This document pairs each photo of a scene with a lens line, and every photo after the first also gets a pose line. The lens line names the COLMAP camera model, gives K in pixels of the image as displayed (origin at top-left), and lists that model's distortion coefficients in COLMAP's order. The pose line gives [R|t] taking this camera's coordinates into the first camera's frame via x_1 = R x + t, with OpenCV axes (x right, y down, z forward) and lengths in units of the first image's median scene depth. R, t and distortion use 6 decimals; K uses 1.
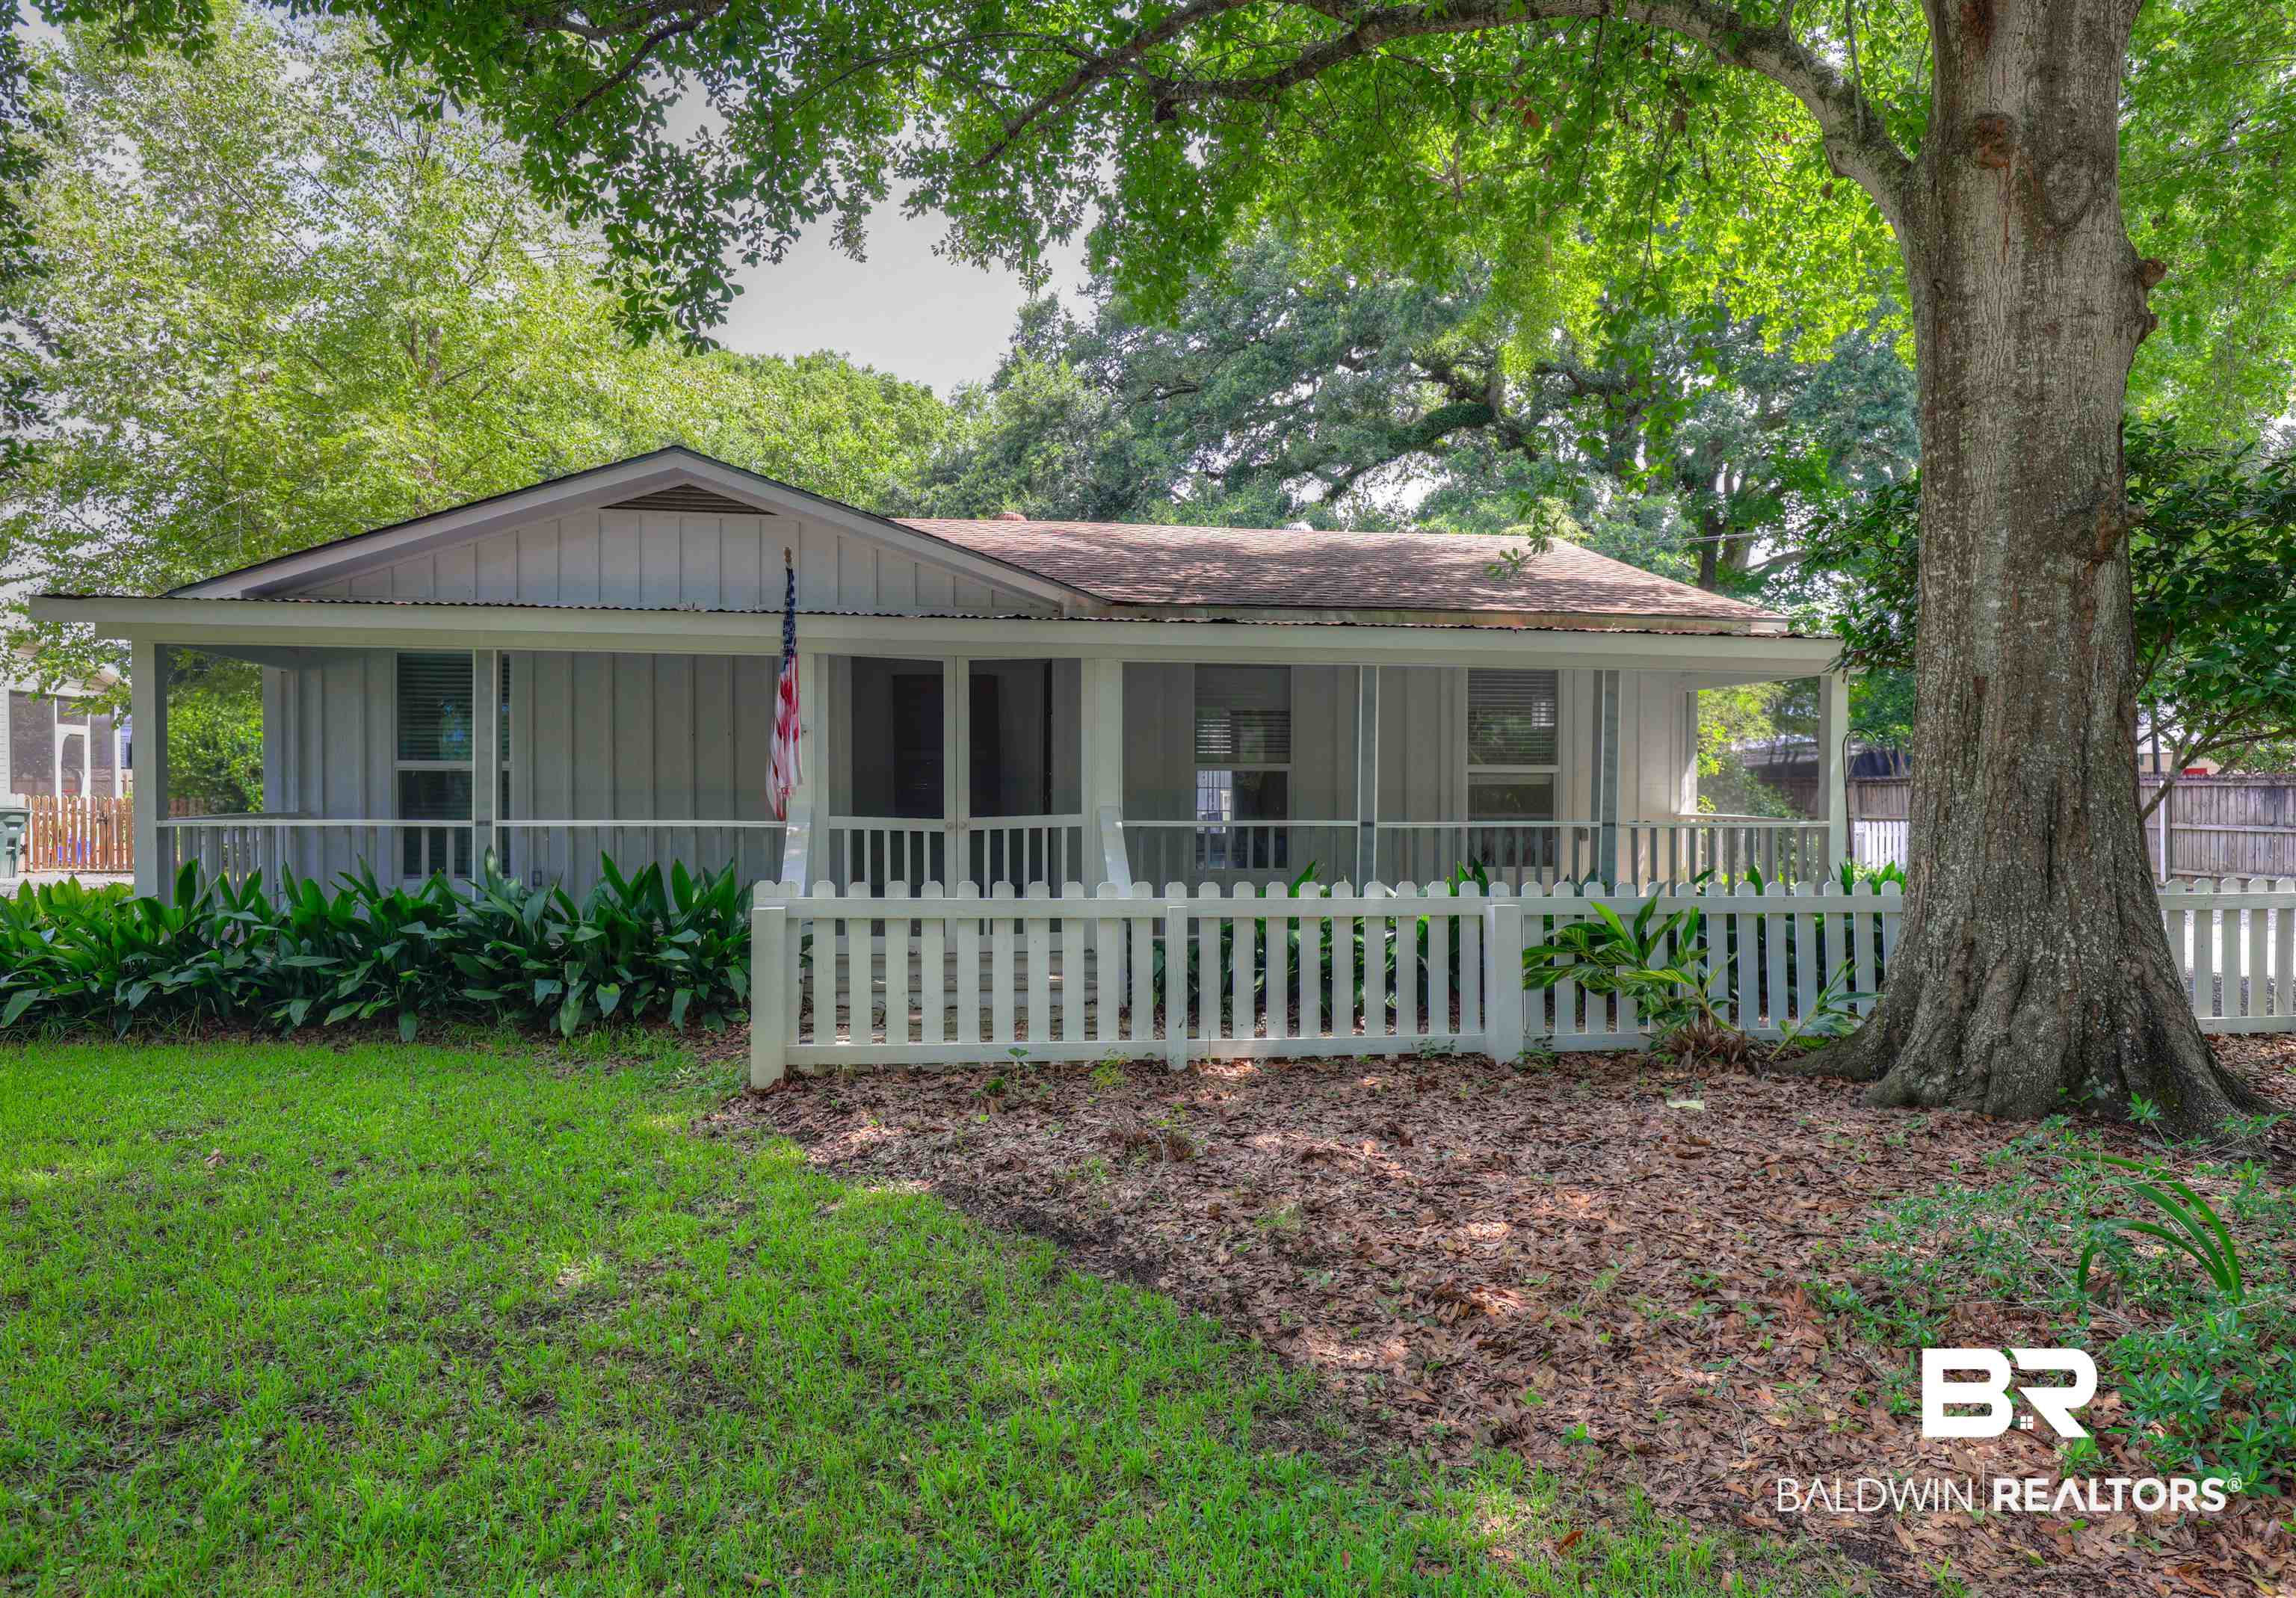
lens RADIAL K [[1362.9, 0, 1147.9], [0, 1362.9, 818.4], [0, 0, 1]] dist [-0.008340, -0.000822]
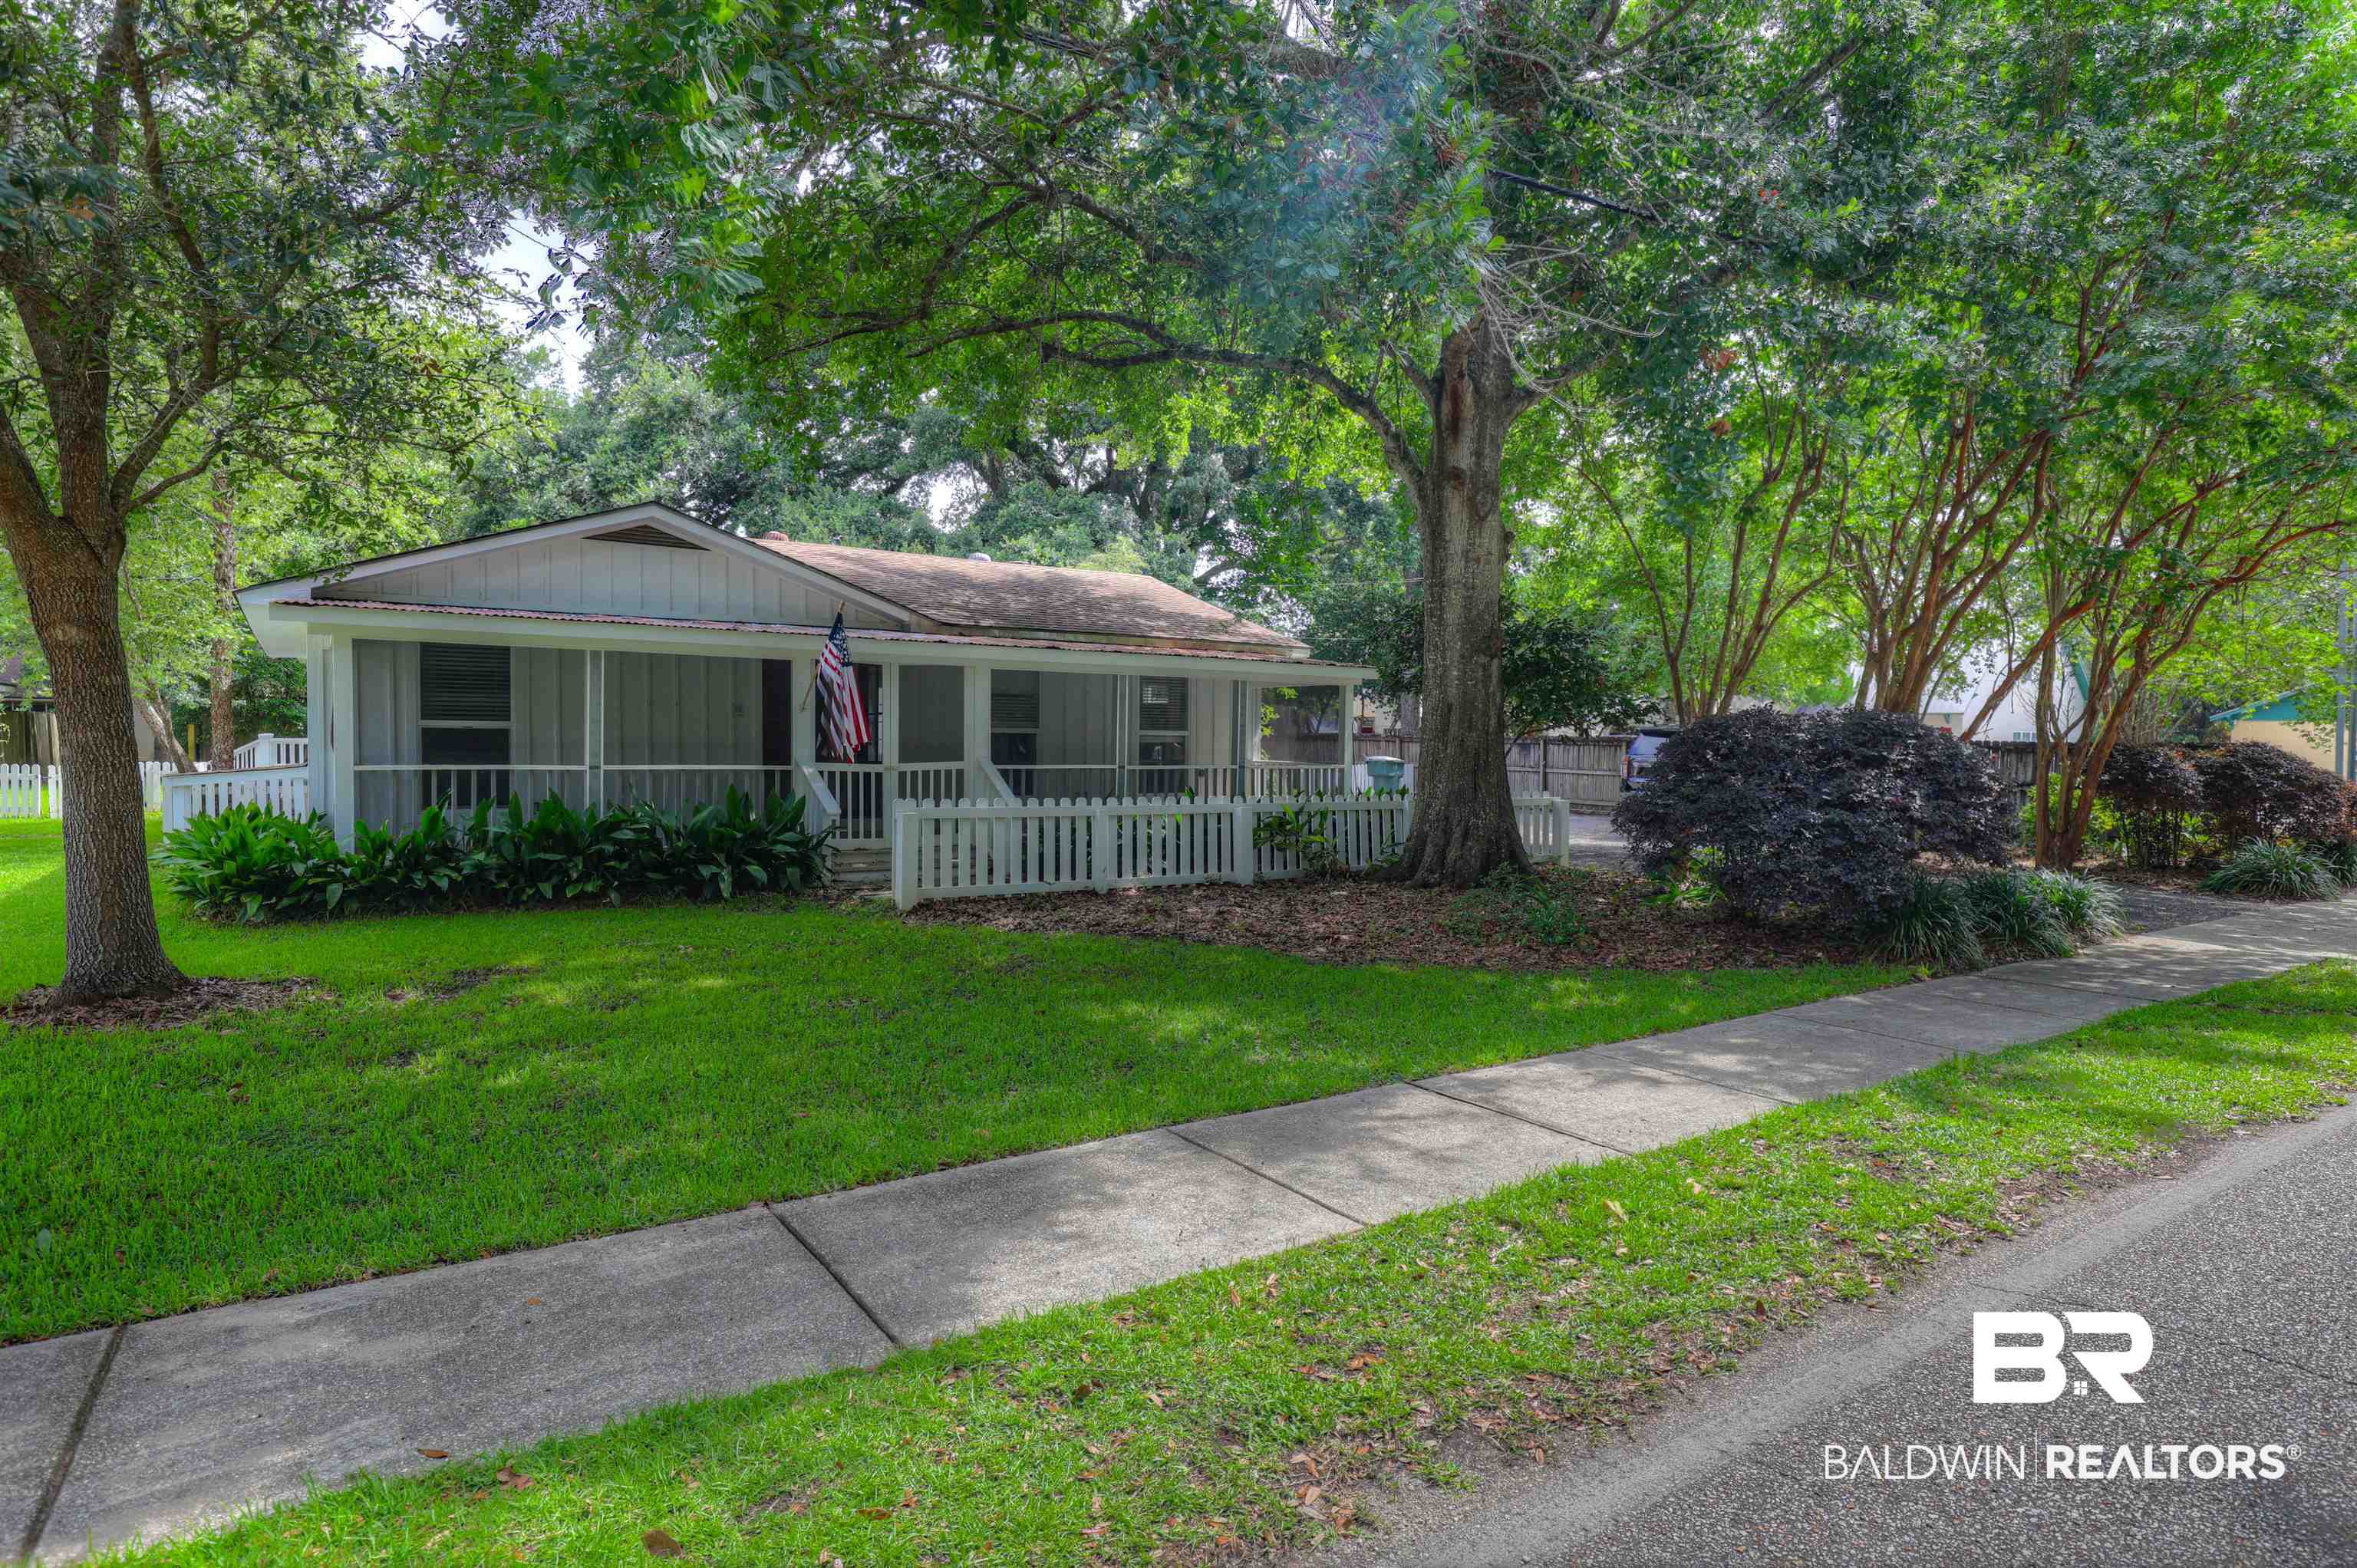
lens RADIAL K [[1326.2, 0, 1179.7], [0, 1326.2, 771.7], [0, 0, 1]] dist [-0.005545, -0.000467]
pose [[0.898398, -0.003254, 0.439169, -0.543527], [-0.000152, 0.999970, 0.007718, -0.002950], [-0.439181, -0.007001, 0.898371, -0.569048]]
